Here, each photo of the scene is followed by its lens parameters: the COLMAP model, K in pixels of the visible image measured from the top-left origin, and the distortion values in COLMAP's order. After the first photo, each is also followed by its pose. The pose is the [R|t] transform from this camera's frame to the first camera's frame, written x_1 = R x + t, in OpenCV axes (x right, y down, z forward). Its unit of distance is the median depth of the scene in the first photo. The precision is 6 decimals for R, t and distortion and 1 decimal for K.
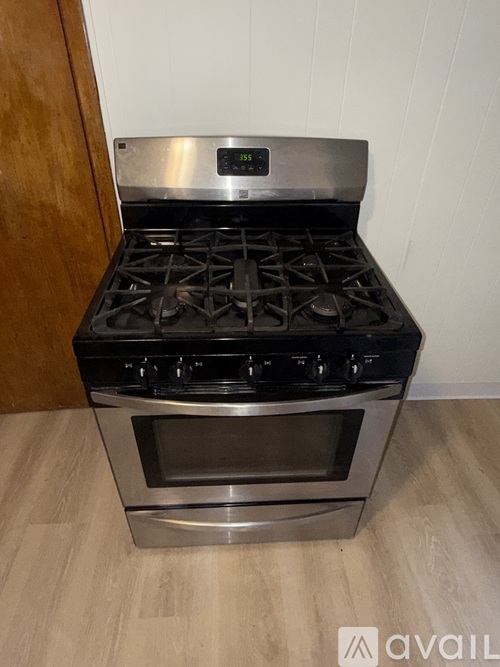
lens RADIAL K [[417.1, 0, 247.5], [0, 417.1, 329.8], [0, 0, 1]] dist [0.003260, 0.002218]
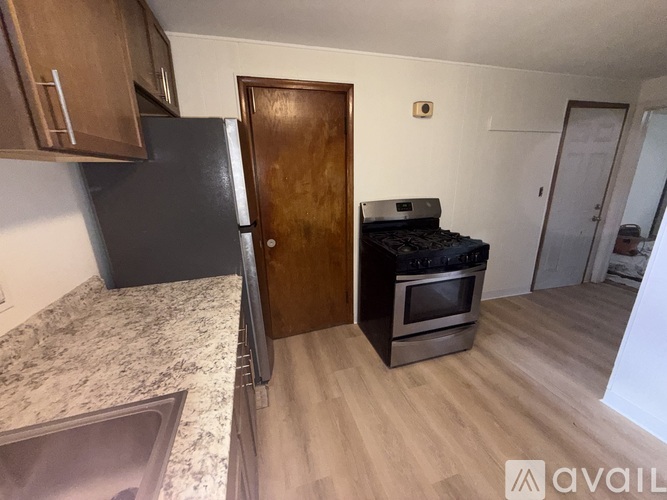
lens RADIAL K [[264.8, 0, 334.6], [0, 264.8, 248.5], [0, 0, 1]] dist [-0.000585, -0.000029]
pose [[0.971726, -0.090598, 0.218037, -0.881728], [0.160050, 0.931662, -0.326174, 0.380805], [-0.173586, 0.351848, 0.919821, -0.501448]]
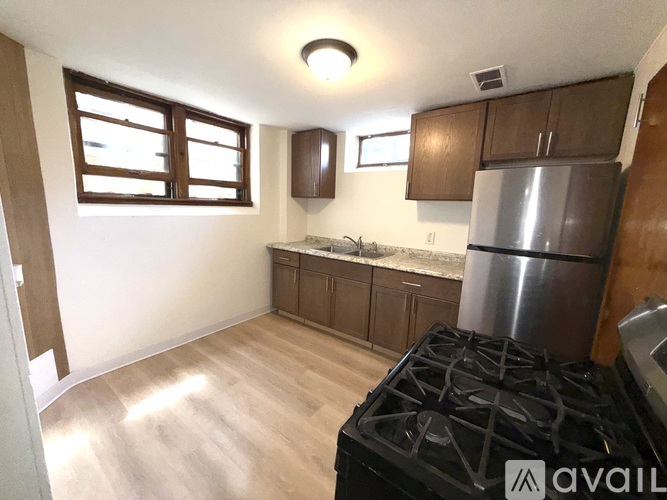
lens RADIAL K [[273.9, 0, 335.4], [0, 273.9, 248.5], [0, 0, 1]] dist [-0.000497, -0.000013]
pose [[-0.625222, 0.085070, -0.775797, 0.675541], [-0.495485, 0.724746, 0.478788, -0.458625], [0.602987, 0.683744, -0.410976, 0.707549]]
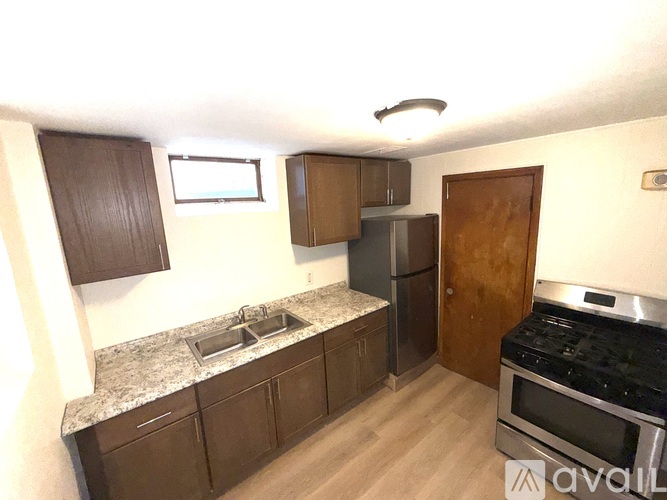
lens RADIAL K [[273.9, 0, 335.4], [0, 273.9, 248.5], [0, 0, 1]] dist [-0.000497, -0.000013]
pose [[0.580323, 0.109501, -0.806991, 0.323171], [-0.439450, 0.876376, -0.197102, 0.285020], [0.685645, 0.469015, 0.556701, -0.956598]]
